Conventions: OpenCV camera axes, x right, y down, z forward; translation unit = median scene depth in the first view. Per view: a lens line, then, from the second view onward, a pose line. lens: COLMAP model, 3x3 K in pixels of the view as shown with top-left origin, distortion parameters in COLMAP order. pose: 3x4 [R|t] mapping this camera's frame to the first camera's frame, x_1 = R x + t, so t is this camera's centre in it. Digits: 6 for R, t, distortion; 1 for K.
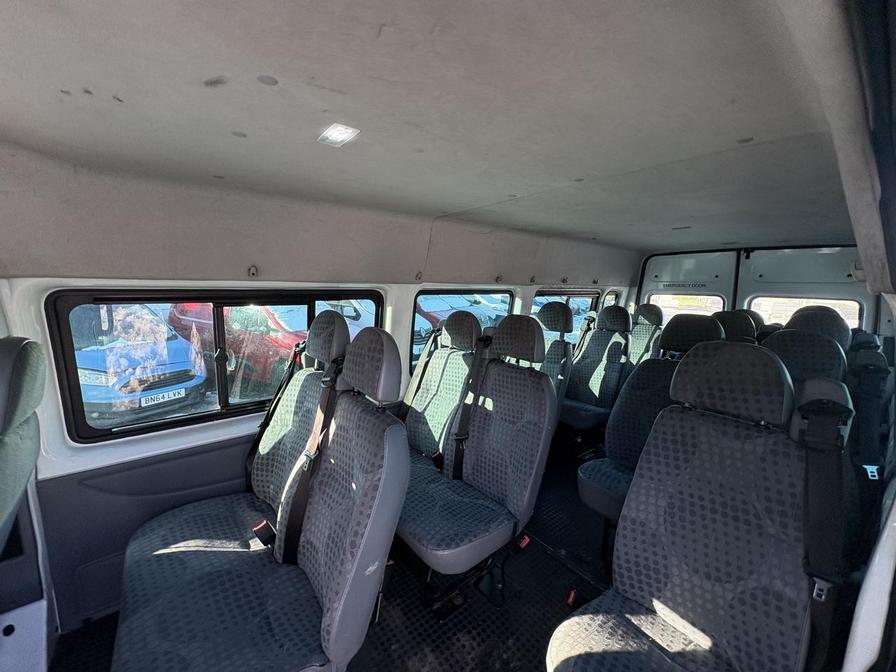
lens RADIAL K [[355.6, 0, 451.1], [0, 355.6, 331.7], [0, 0, 1]] dist [0.000471, 0.000114]
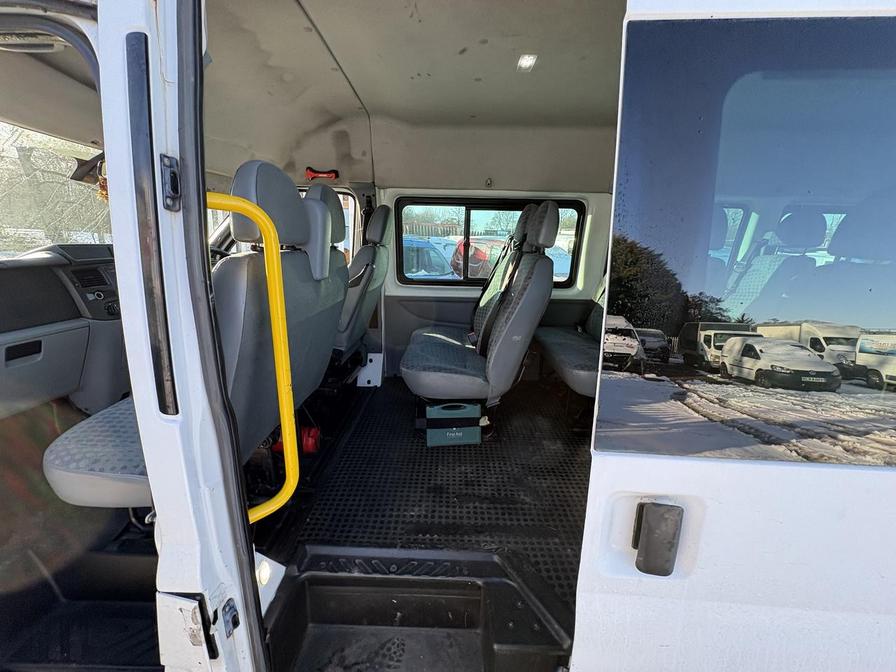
lens RADIAL K [[355.6, 0, 445.5], [0, 355.6, 334.0], [0, 0, 1]] dist [0.000471, 0.000114]
pose [[0.774048, 0.167548, -0.610555, 0.401520], [-0.096465, 0.984299, 0.147815, 0.315944], [0.625735, -0.055519, 0.778058, -0.390233]]
